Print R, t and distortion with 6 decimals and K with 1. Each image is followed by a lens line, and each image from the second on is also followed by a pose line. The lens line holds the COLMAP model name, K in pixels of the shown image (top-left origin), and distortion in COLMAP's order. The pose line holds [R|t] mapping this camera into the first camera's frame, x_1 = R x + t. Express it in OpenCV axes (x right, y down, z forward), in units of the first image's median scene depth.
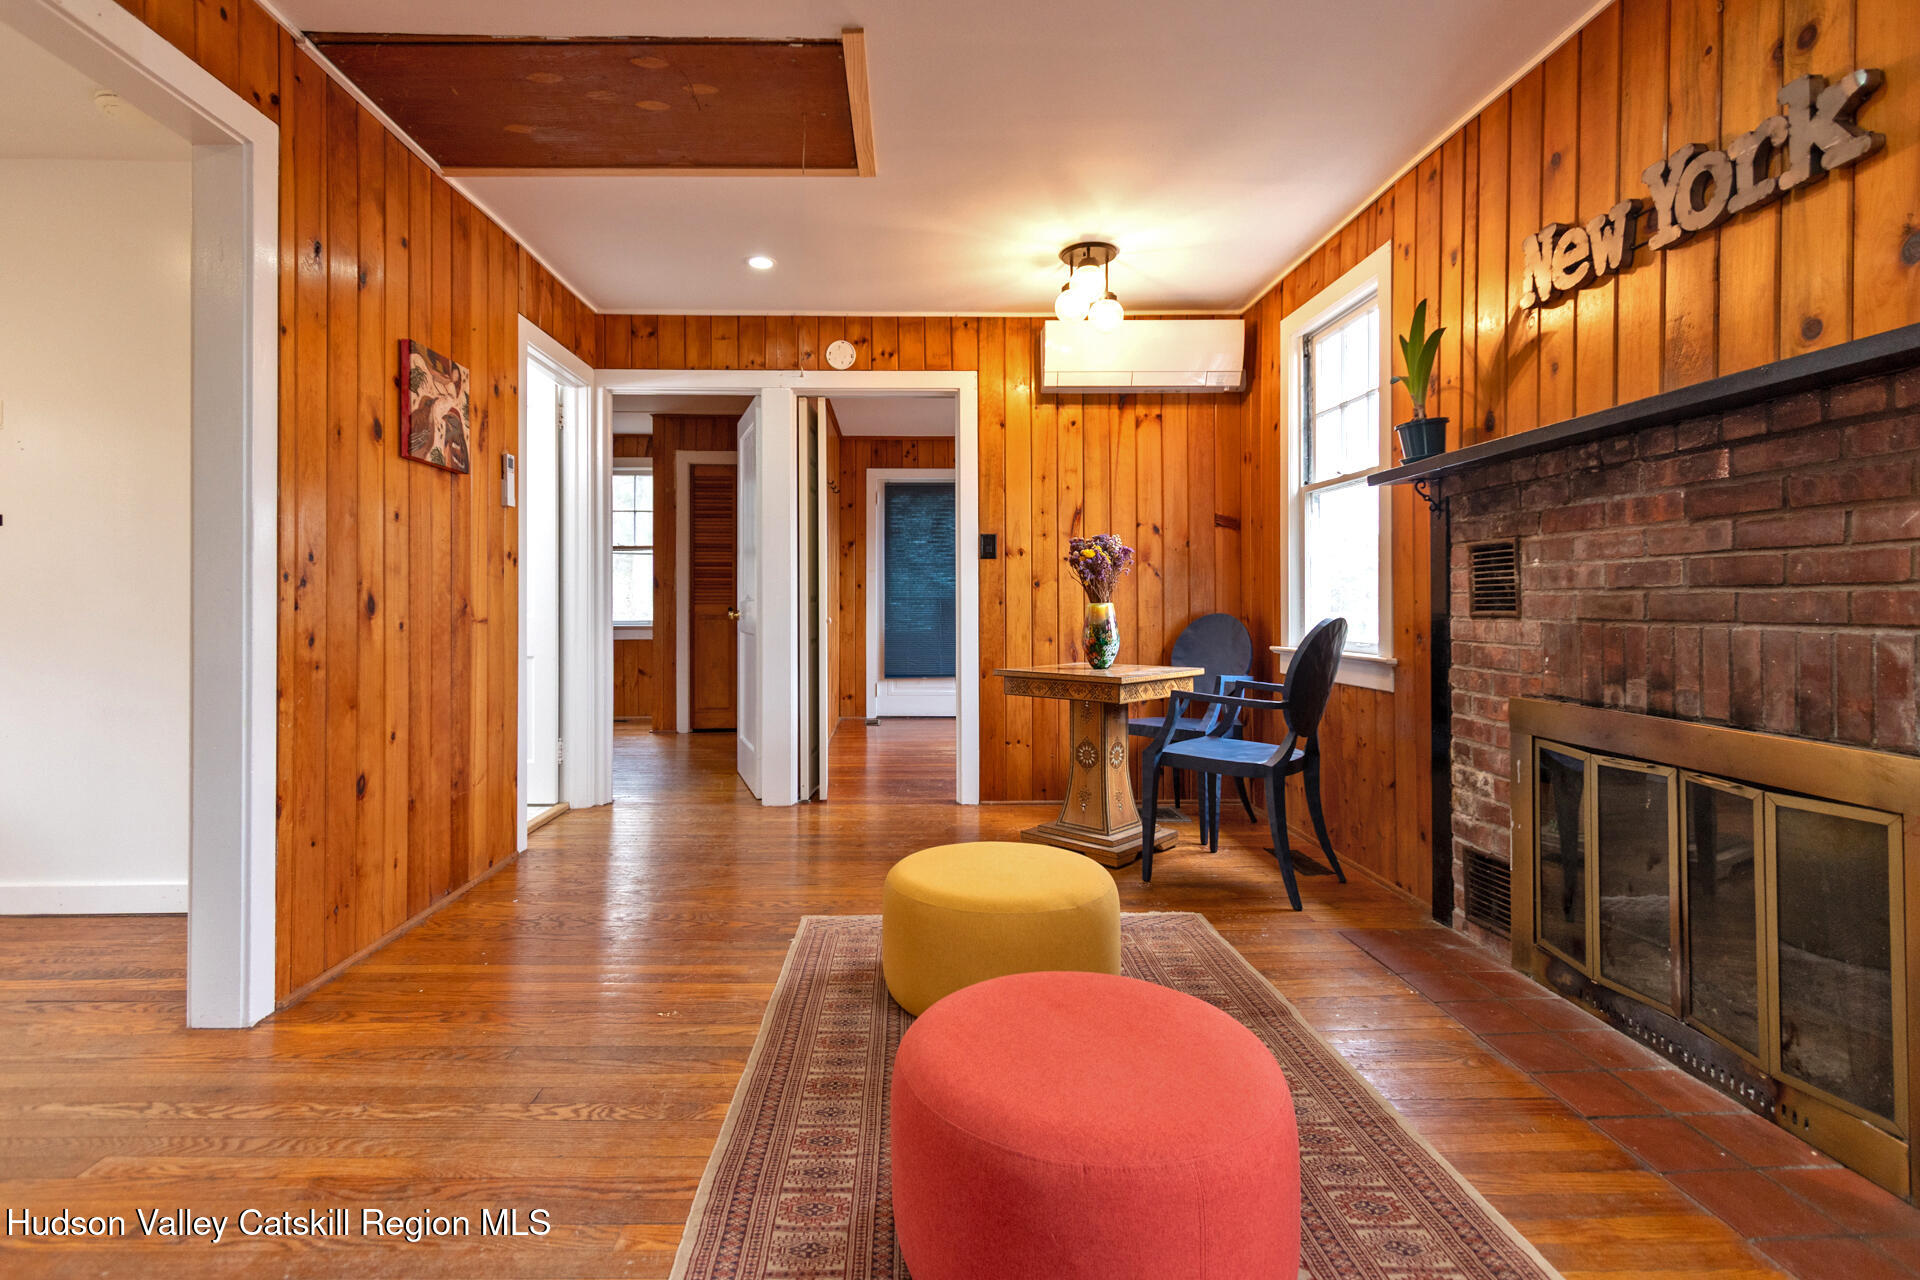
lens RADIAL K [[923.0, 0, 912.6], [0, 923.0, 592.9], [0, 0, 1]] dist [0.010813, -0.004476]
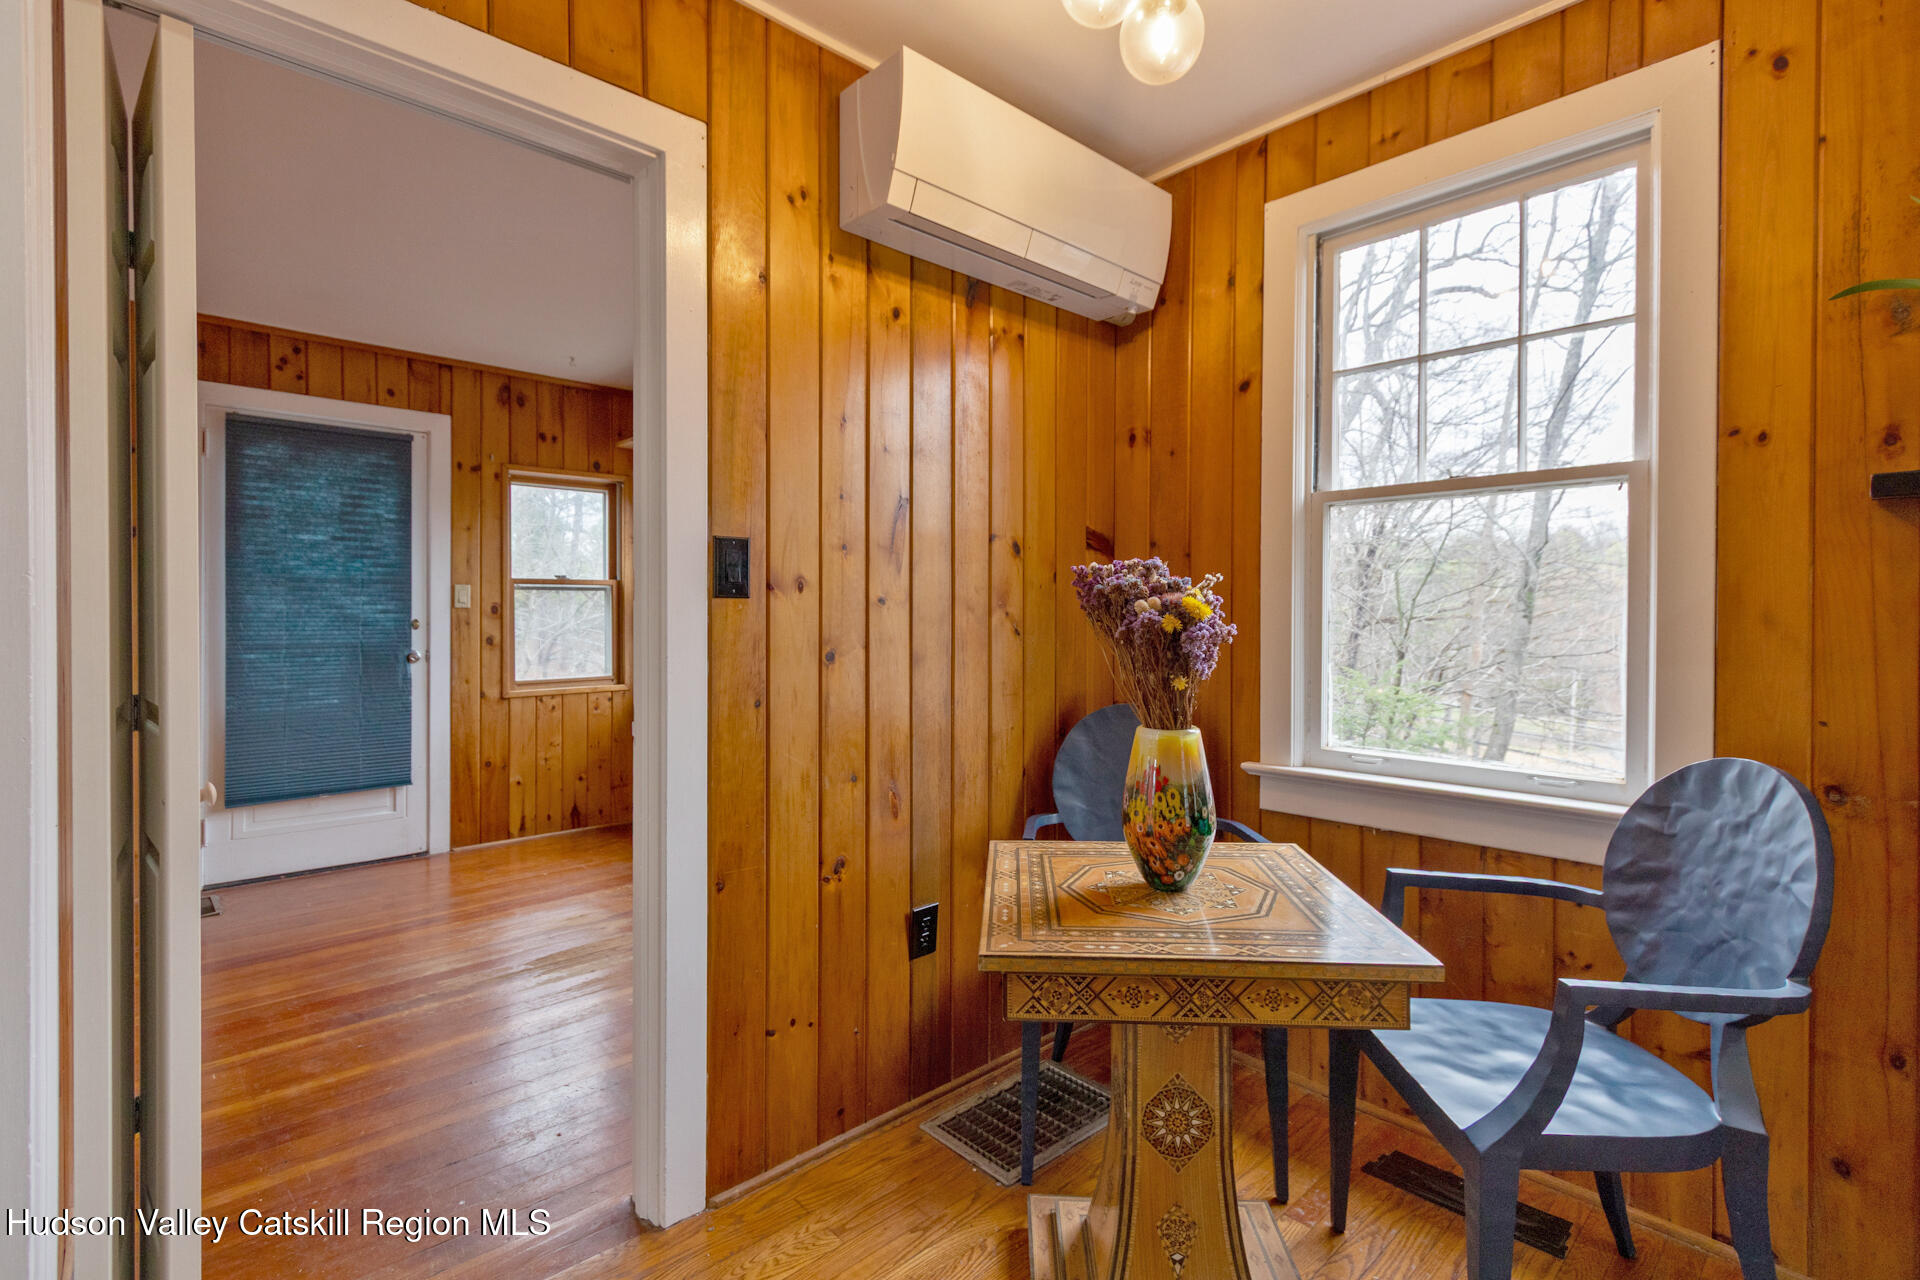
lens RADIAL K [[923.0, 0, 952.6], [0, 923.0, 618.4], [0, 0, 1]] dist [0.010813, -0.004476]
pose [[0.747701, -0.002154, 0.664032, -0.180395], [-0.010126, 0.999841, 0.014645, -0.054203], [-0.663959, -0.017674, 0.747560, 0.962250]]
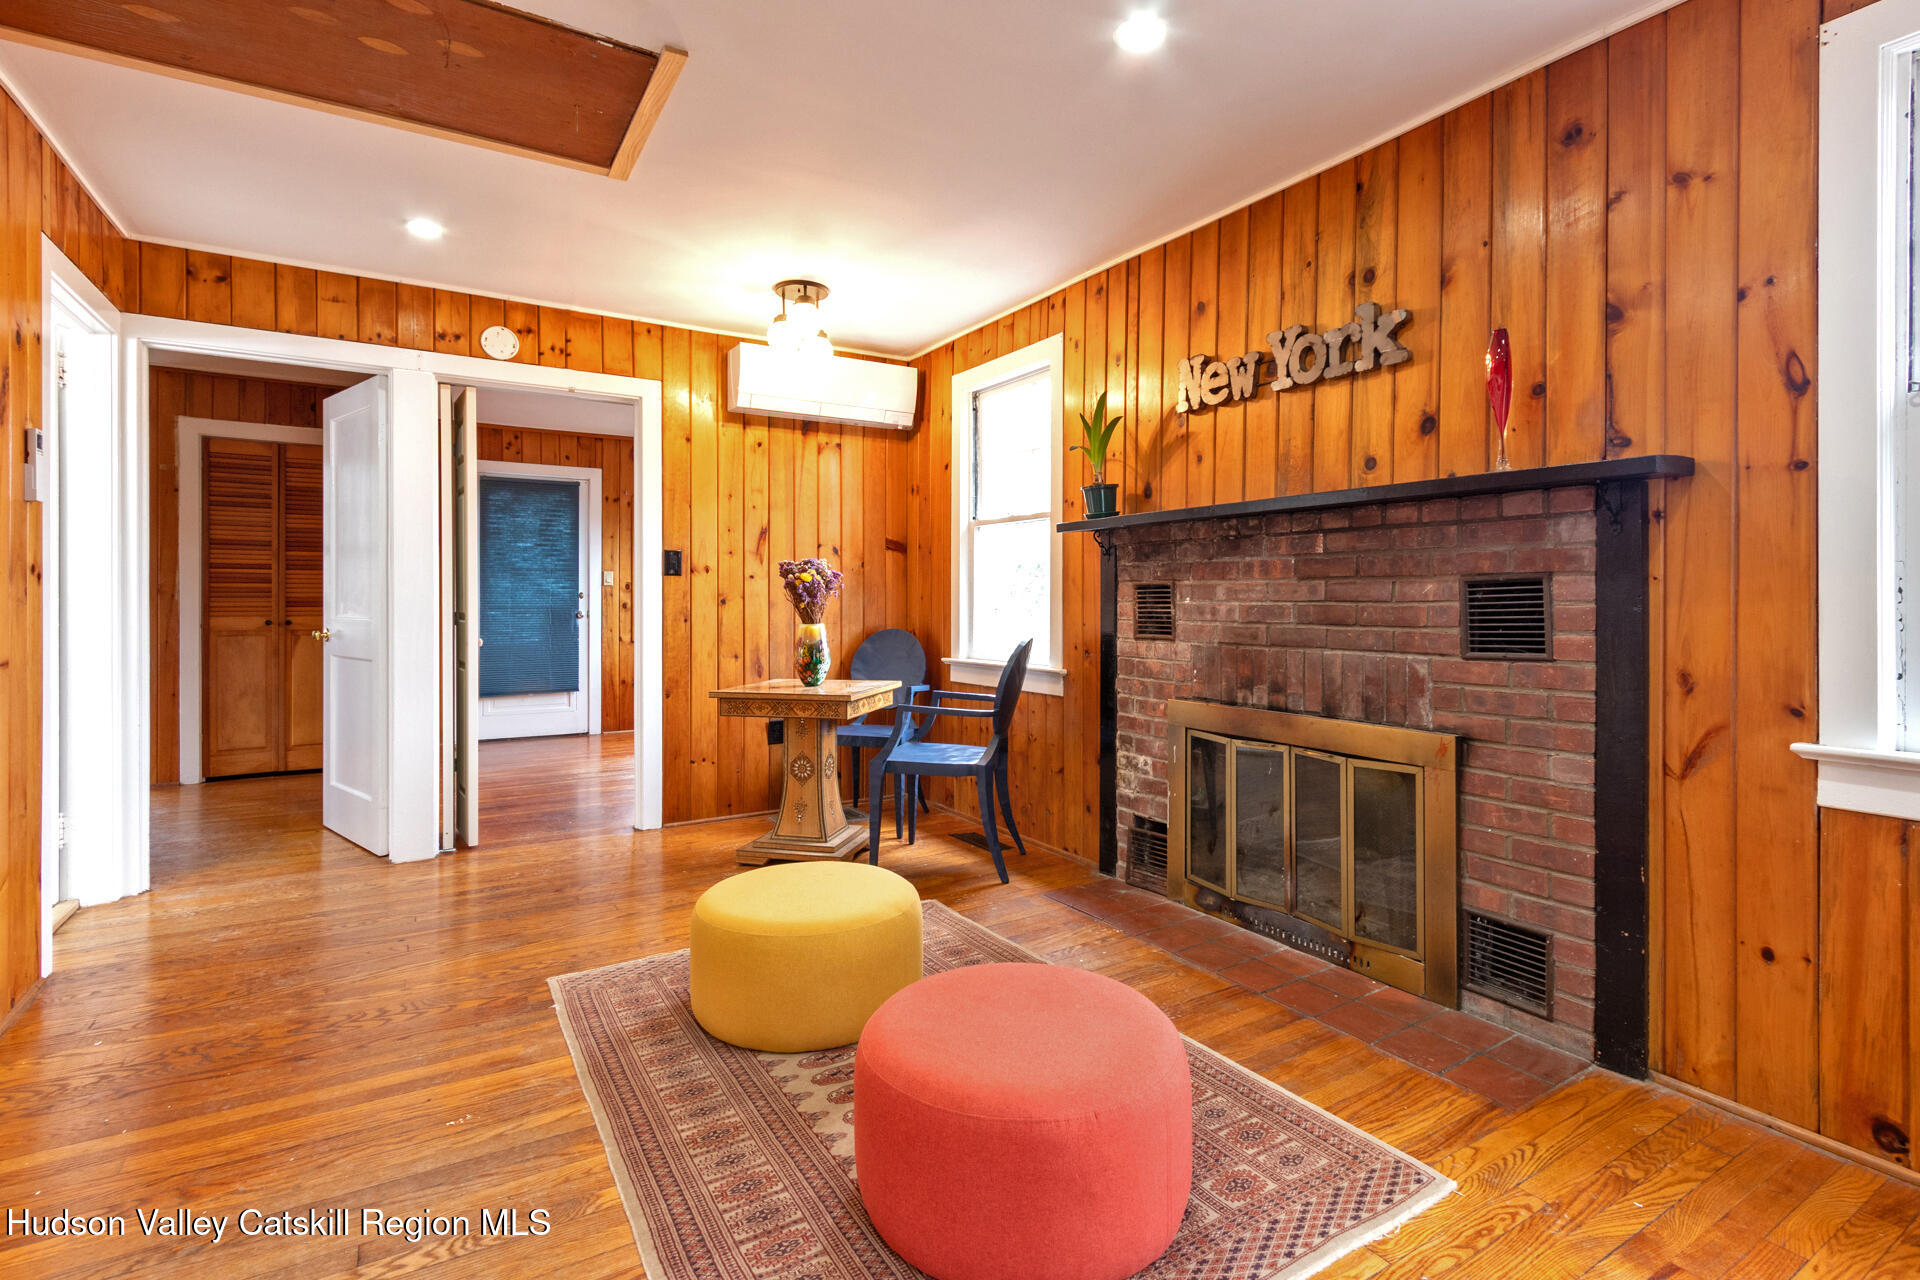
lens RADIAL K [[923.0, 0, 964.9], [0, 923.0, 596.9], [0, 0, 1]] dist [0.010813, -0.004476]
pose [[0.852141, -0.000261, 0.523312, -0.256642], [-0.005588, 0.999938, 0.009598, -0.039506], [-0.523282, -0.011103, 0.852087, 0.010399]]
